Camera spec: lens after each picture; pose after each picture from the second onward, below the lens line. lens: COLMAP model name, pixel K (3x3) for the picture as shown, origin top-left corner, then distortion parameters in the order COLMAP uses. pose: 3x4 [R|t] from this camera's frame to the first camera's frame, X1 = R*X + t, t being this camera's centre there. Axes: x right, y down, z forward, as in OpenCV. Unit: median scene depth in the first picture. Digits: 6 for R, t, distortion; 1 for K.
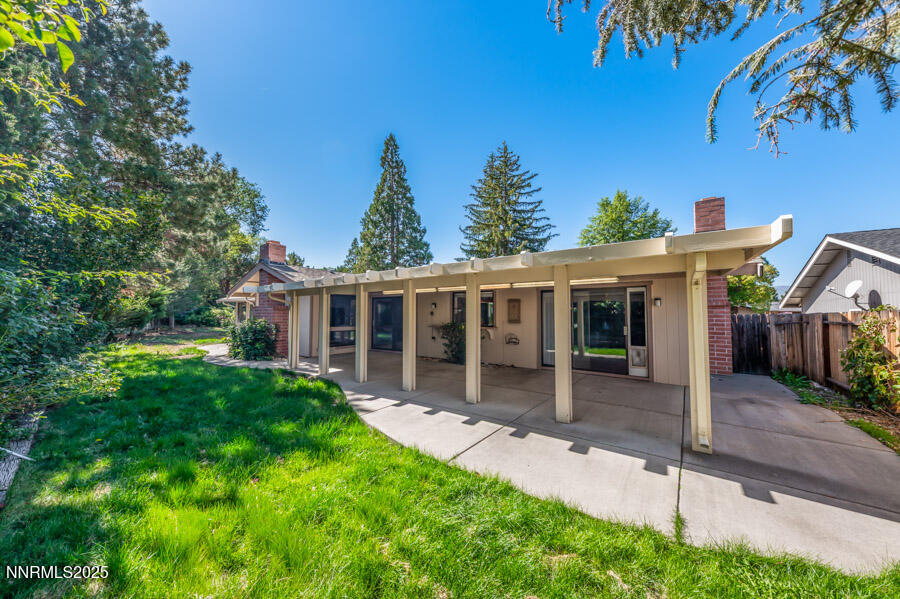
lens RADIAL K [[316.3, 0, 447.5], [0, 316.3, 303.0], [0, 0, 1]] dist [0.017217, -0.006494]
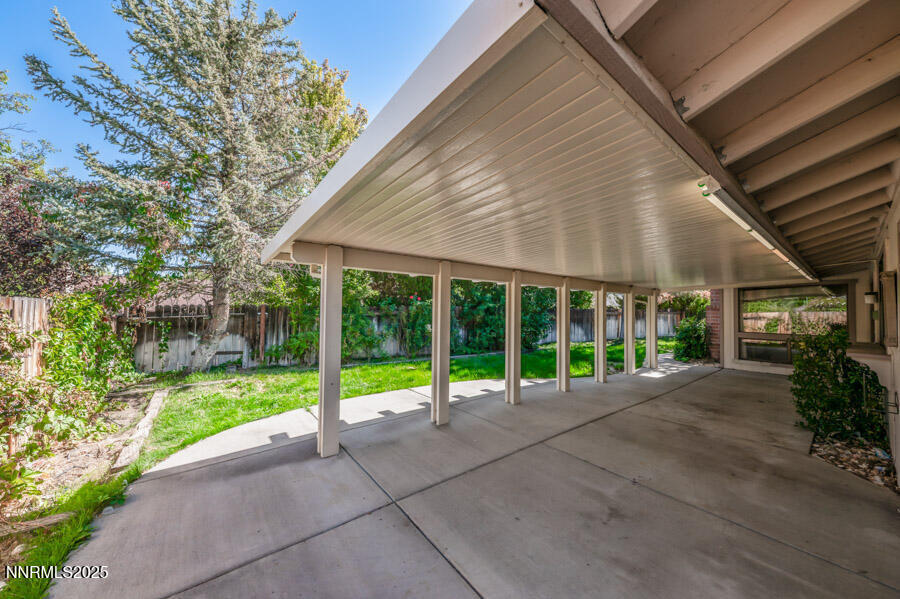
lens RADIAL K [[316.3, 0, 447.5], [0, 316.3, 303.0], [0, 0, 1]] dist [0.017217, -0.006494]
pose [[-0.291905, -0.027564, -0.956050, 1.643036], [0.027341, 0.998936, -0.037148, 0.052612], [0.956057, -0.036983, -0.290840, 1.665075]]
